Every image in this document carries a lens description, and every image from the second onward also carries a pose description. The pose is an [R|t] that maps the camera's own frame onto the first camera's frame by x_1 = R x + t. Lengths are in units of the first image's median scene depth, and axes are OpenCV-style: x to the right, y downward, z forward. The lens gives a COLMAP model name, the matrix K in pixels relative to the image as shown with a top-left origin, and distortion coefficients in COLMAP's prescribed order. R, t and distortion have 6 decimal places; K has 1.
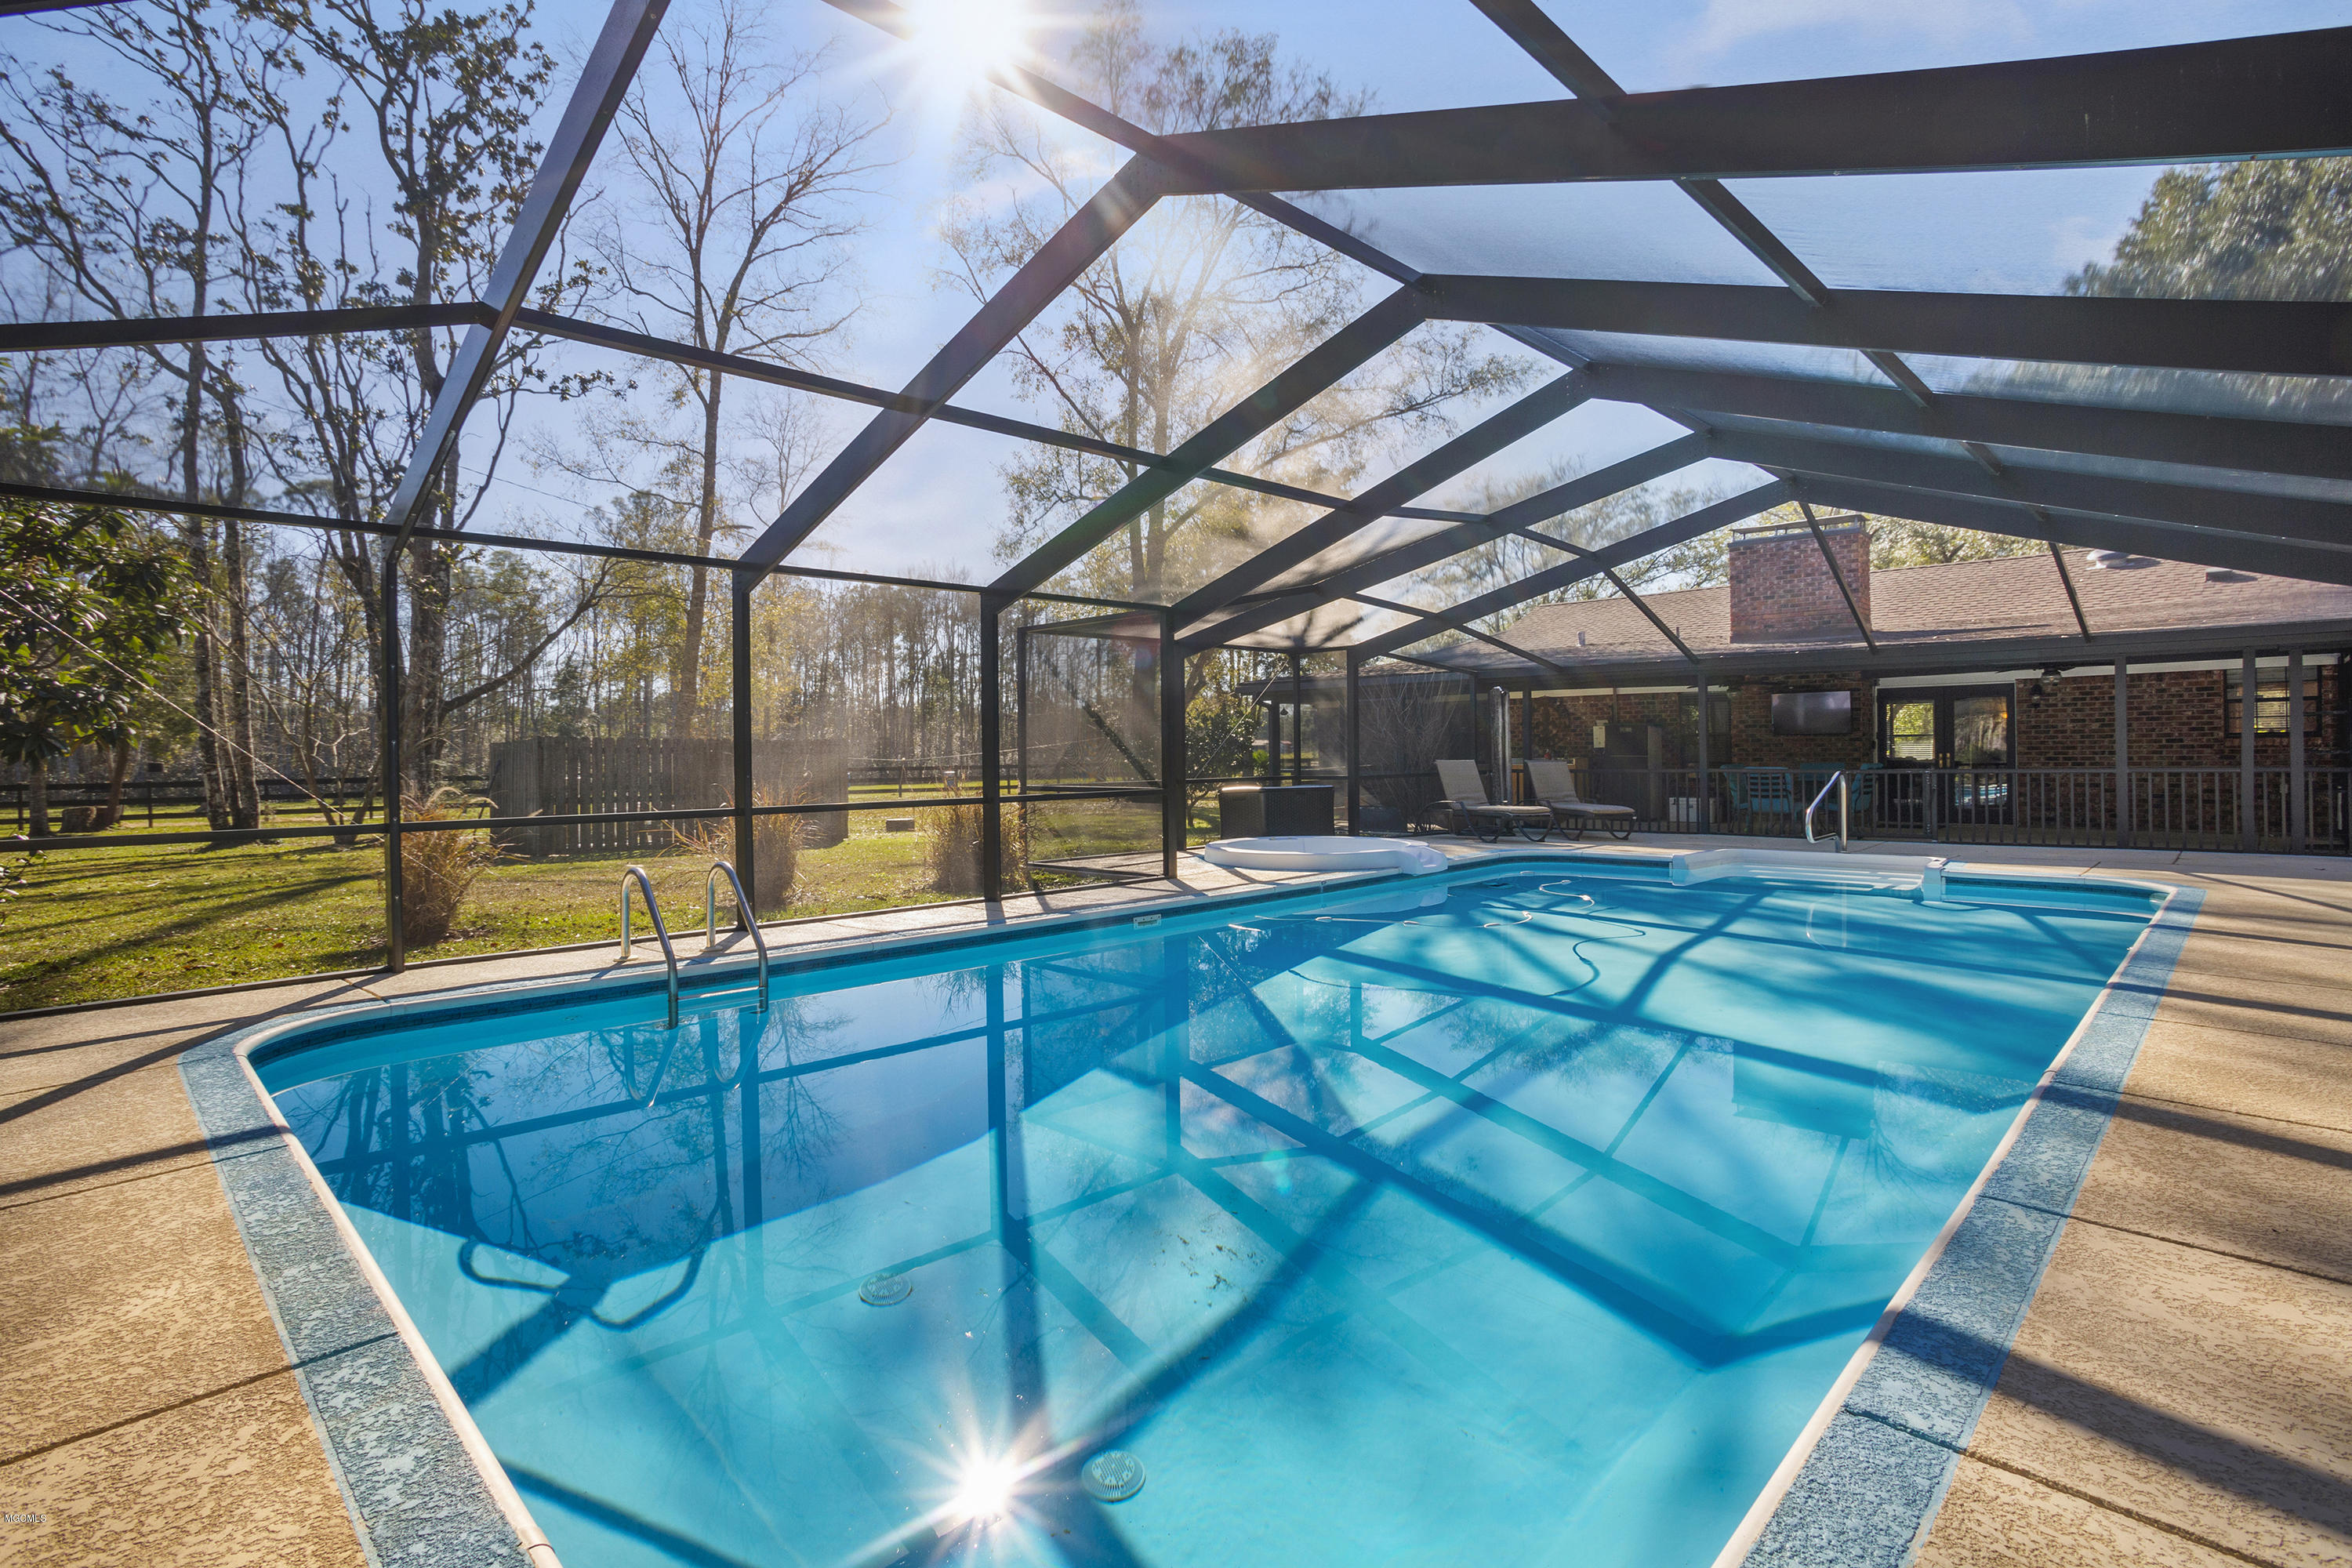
lens RADIAL K [[1162.2, 0, 1171.9], [0, 1162.2, 743.9], [0, 0, 1]] dist [0.001077, 0.000722]
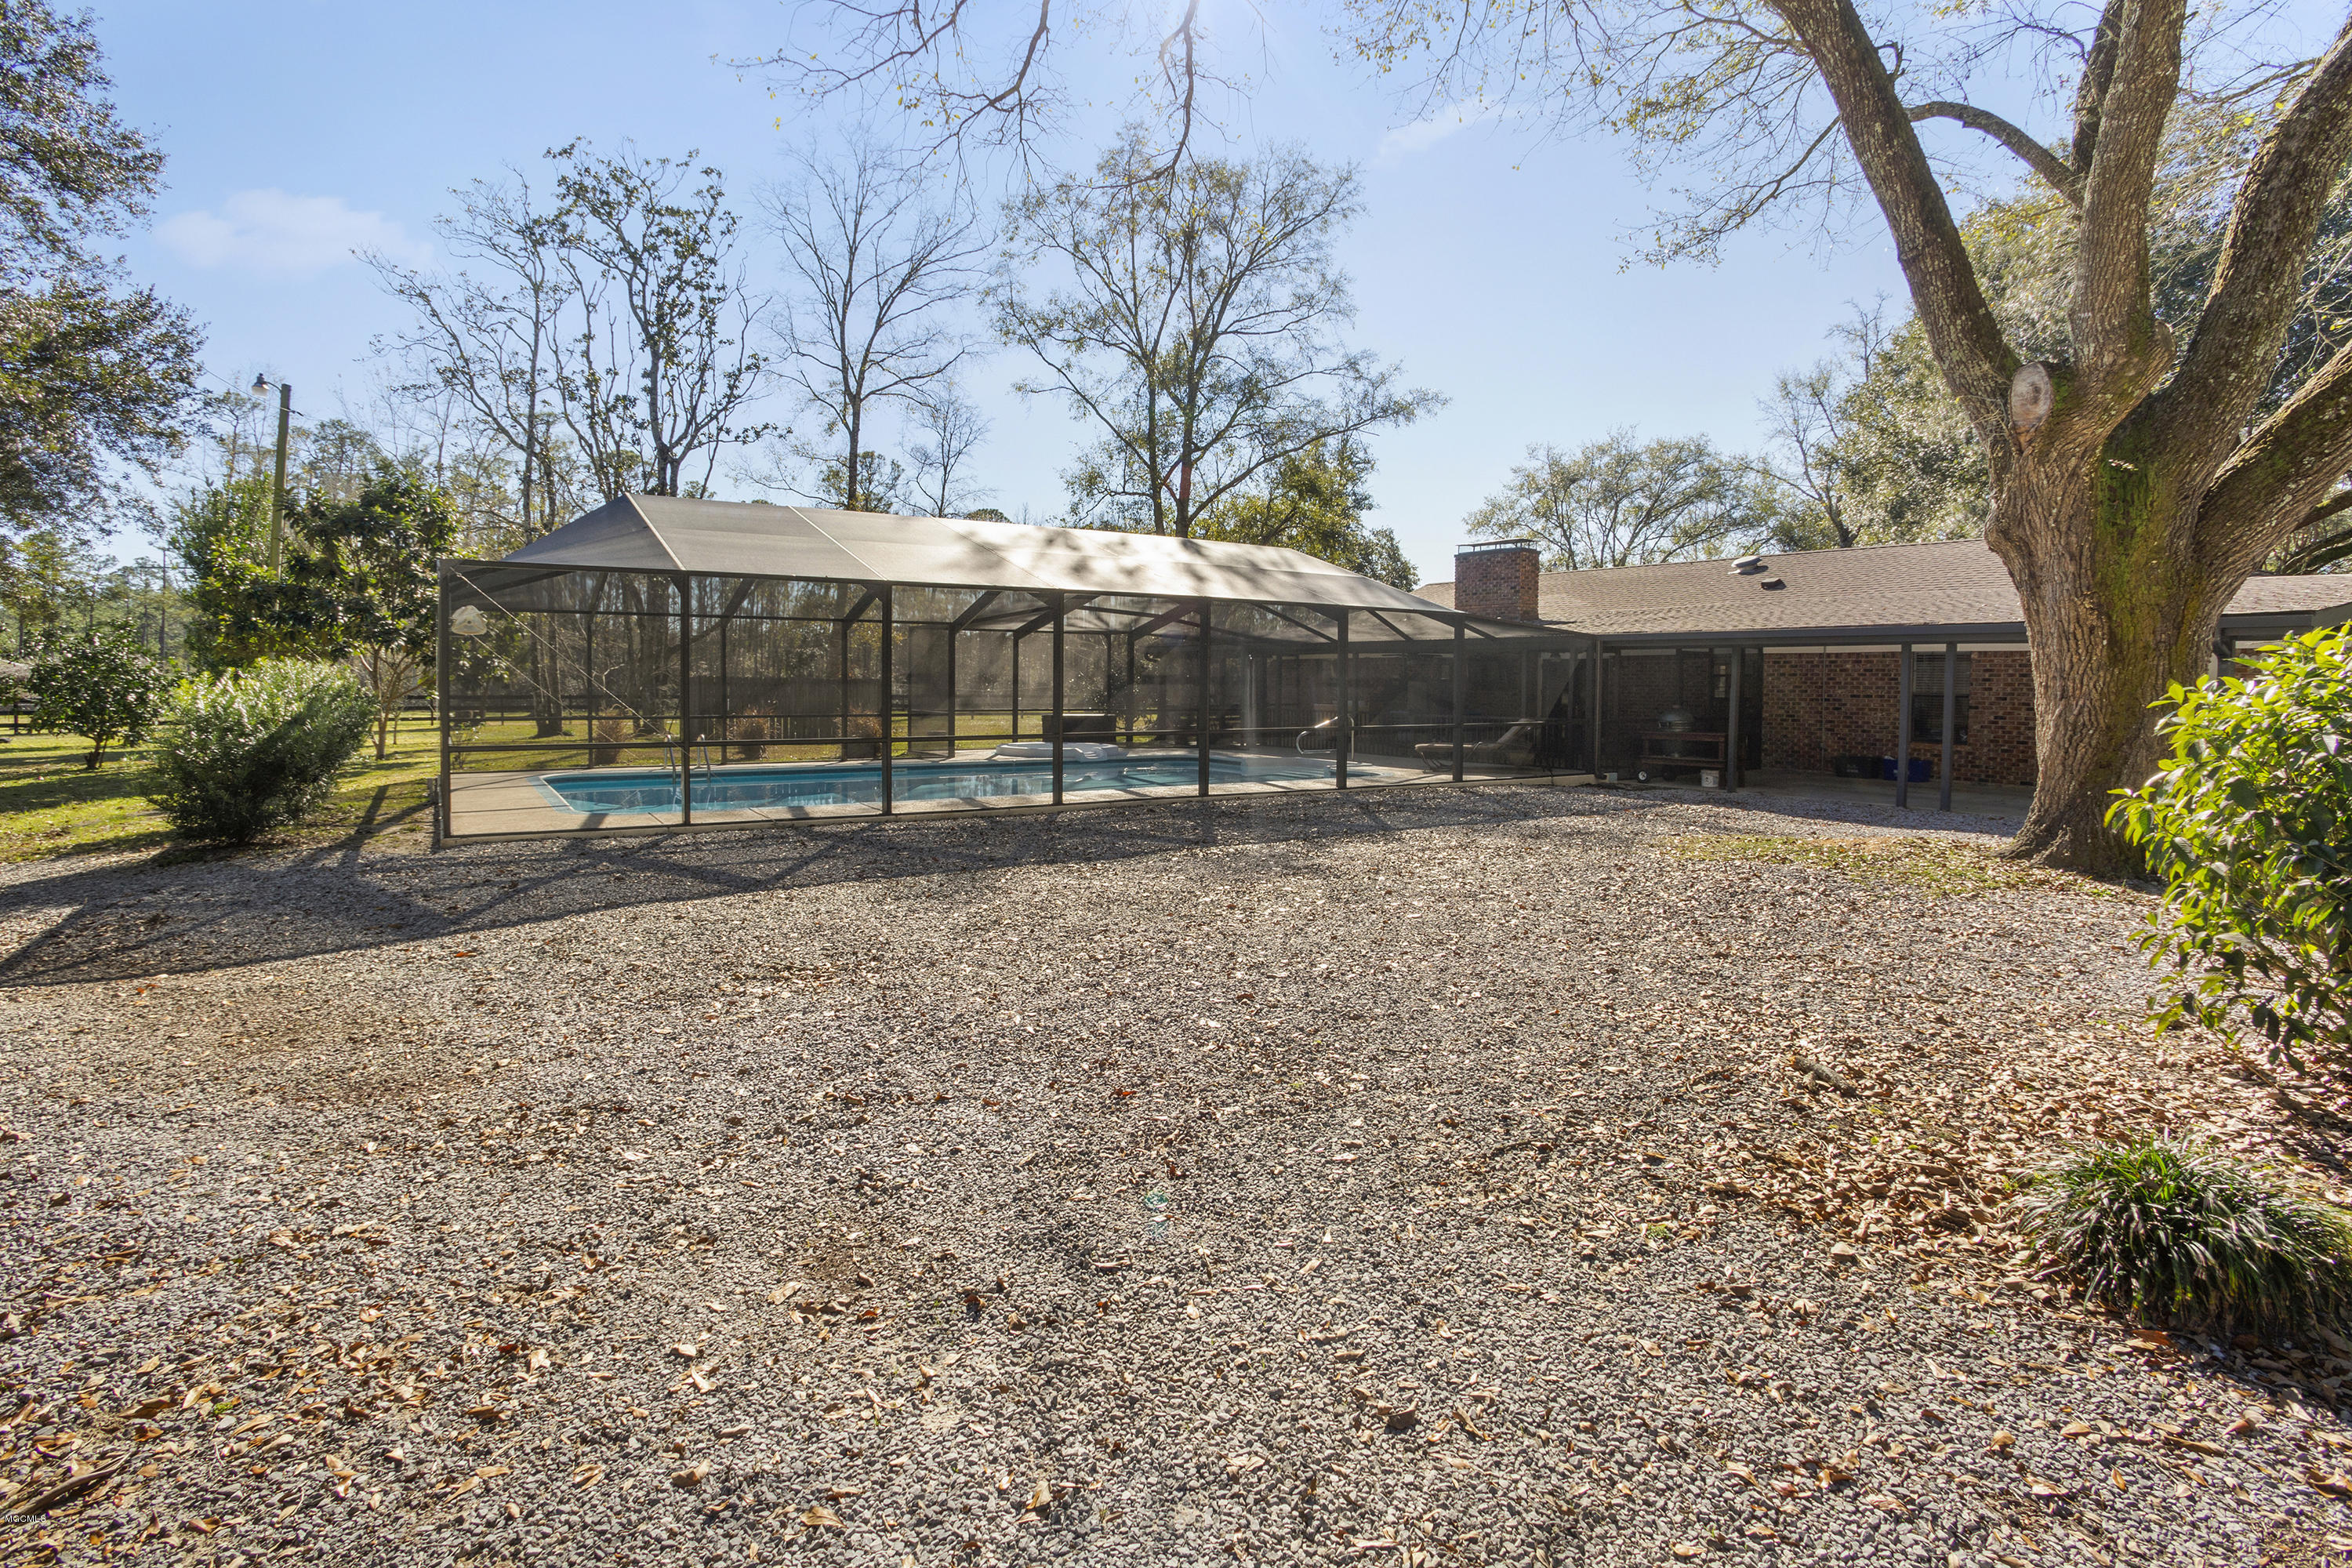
lens RADIAL K [[1261.9, 0, 1172.9], [0, 1261.9, 738.3], [0, 0, 1]] dist [-0.000368, 0.000084]
pose [[0.974845, 0.035074, -0.220106, 0.389669], [-0.026706, 0.998807, 0.040879, -0.003785], [0.221277, -0.033973, 0.974619, -0.473587]]
